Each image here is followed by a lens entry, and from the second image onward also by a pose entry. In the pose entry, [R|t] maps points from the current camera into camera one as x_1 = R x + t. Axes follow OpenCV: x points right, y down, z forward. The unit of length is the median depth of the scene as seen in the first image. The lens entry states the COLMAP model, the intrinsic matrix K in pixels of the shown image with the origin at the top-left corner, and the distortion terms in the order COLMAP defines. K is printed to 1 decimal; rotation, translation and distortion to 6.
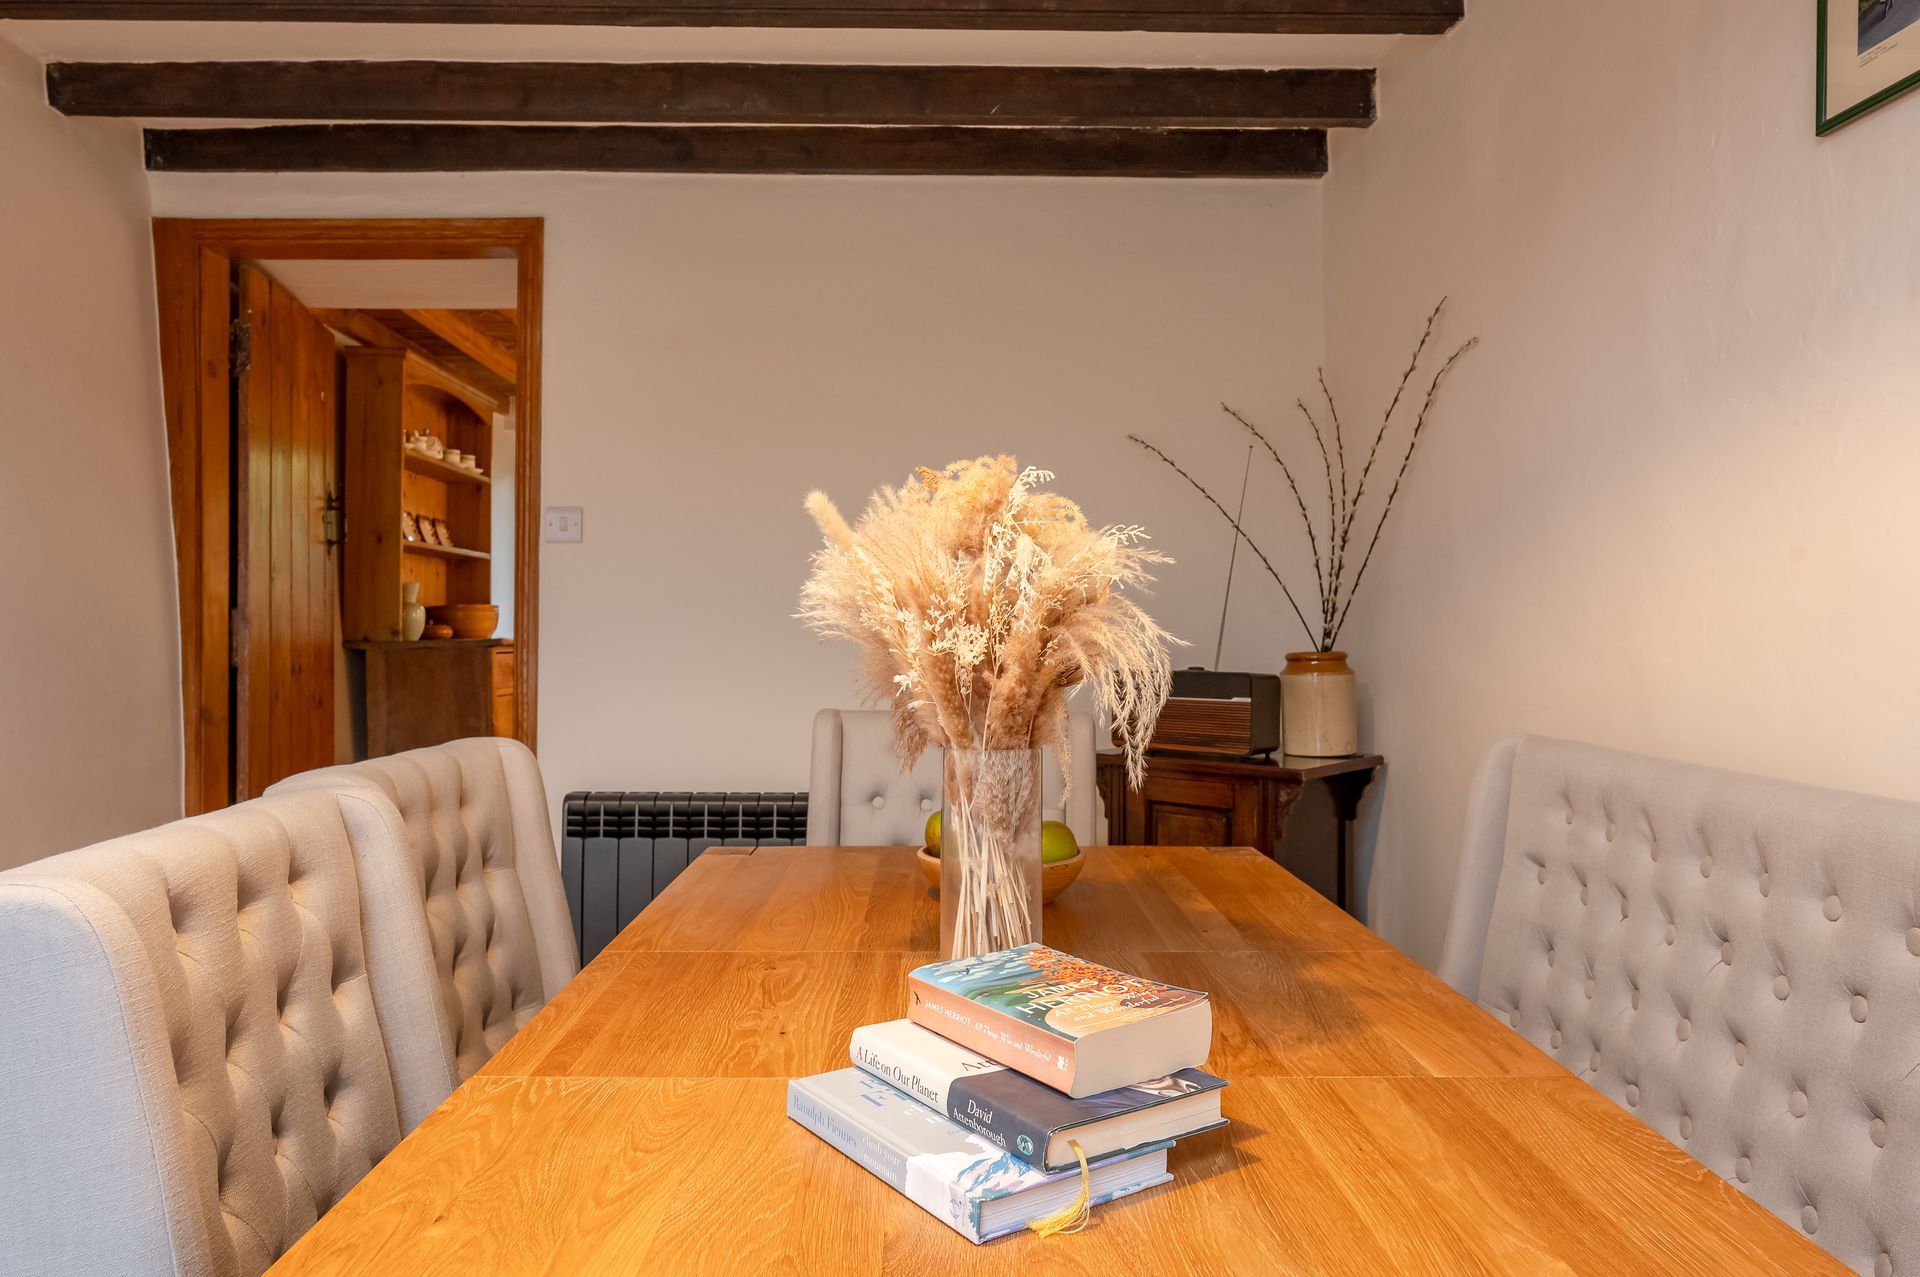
lens RADIAL K [[1284.0, 0, 960.0], [0, 1284.0, 638.5], [0, 0, 1]] dist [-0.005493, -0.005444]
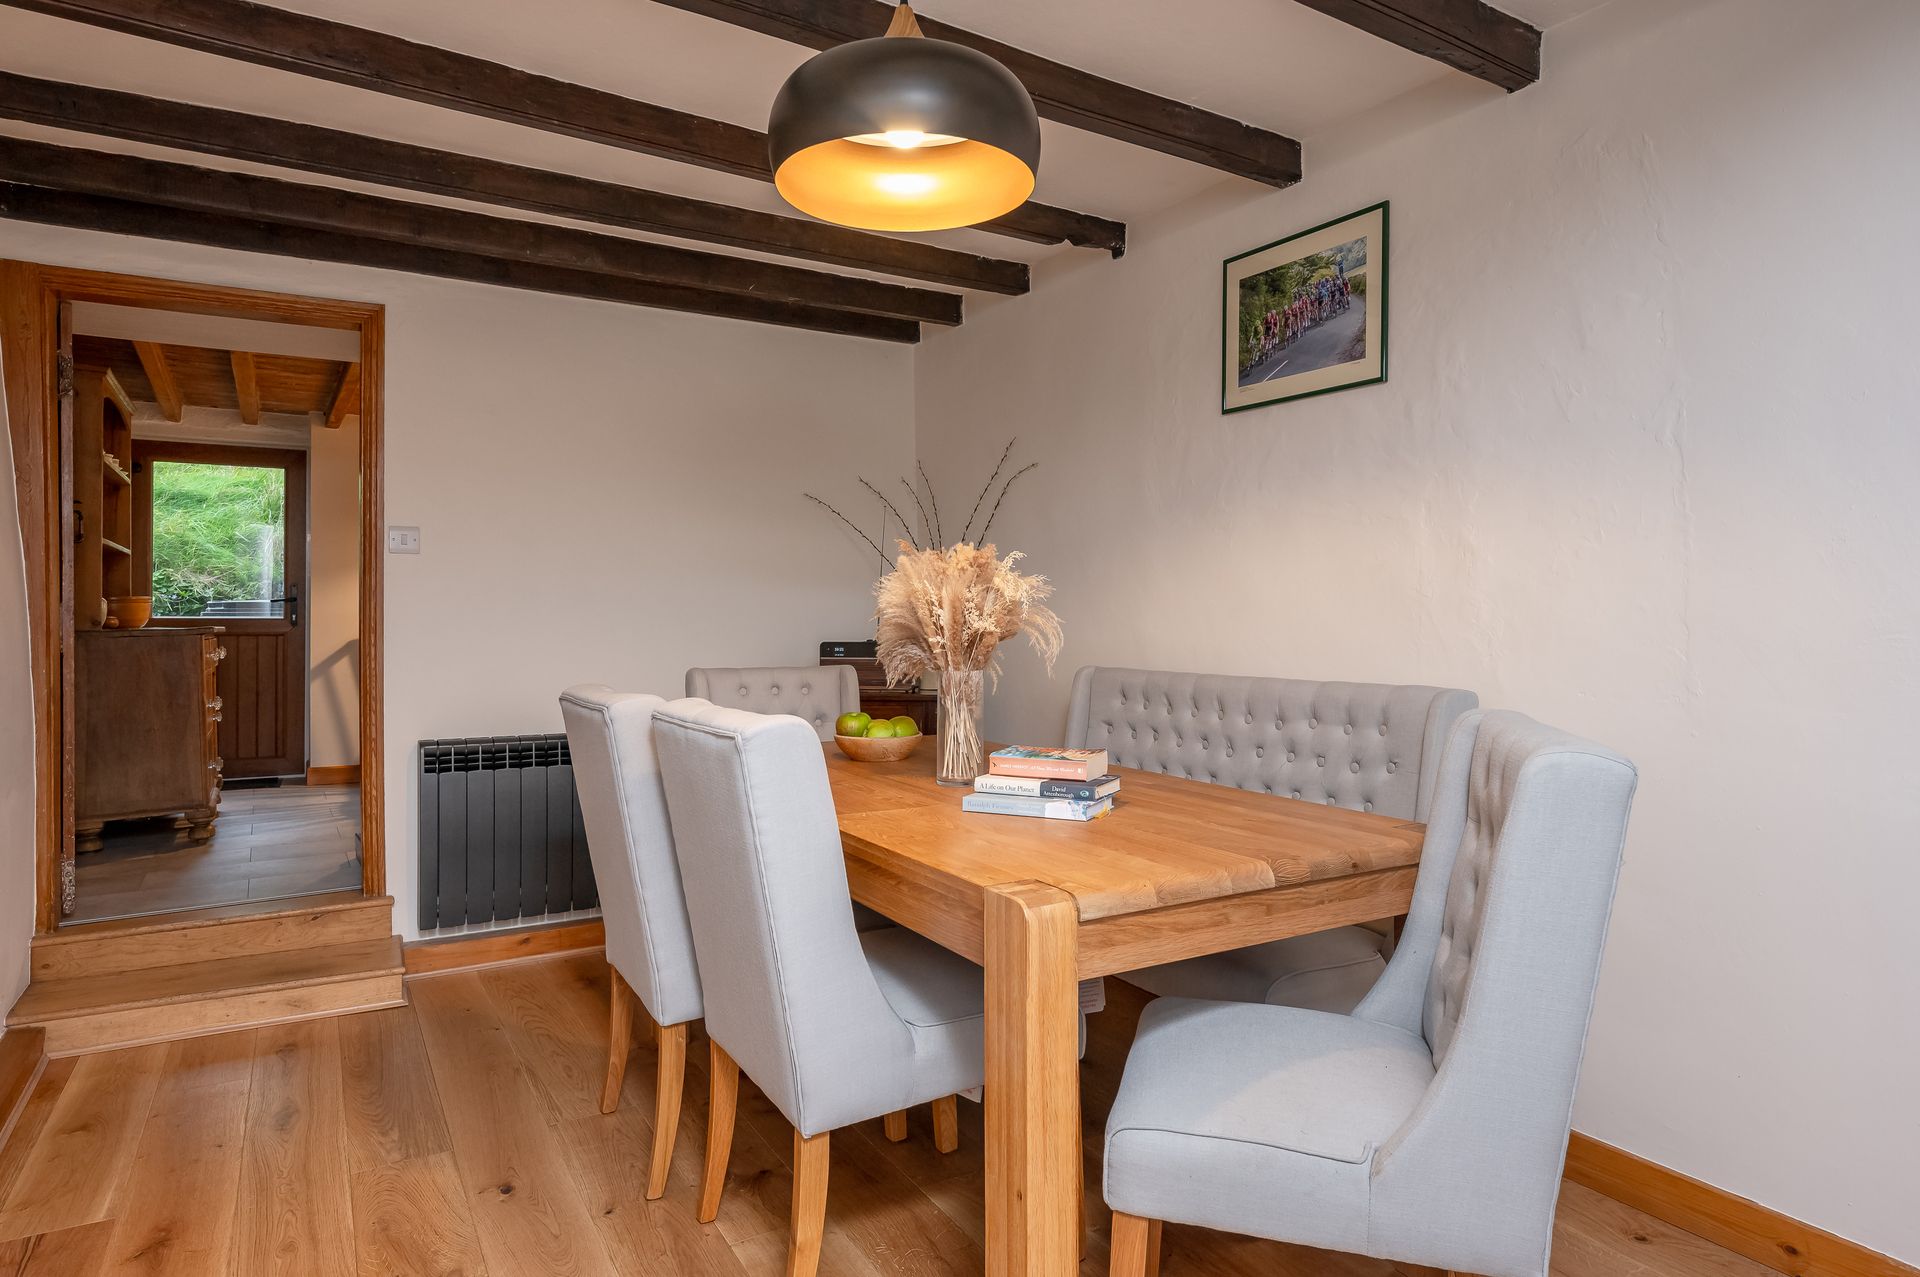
lens RADIAL K [[1099.9, 0, 959.5], [0, 1099.9, 612.0], [0, 0, 1]] dist [0.001256, -0.000187]
pose [[0.869261, -0.001869, 0.494349, -0.389762], [0.007450, 0.999929, -0.009320, 0.000832], [-0.494297, 0.011784, 0.869213, -0.281989]]
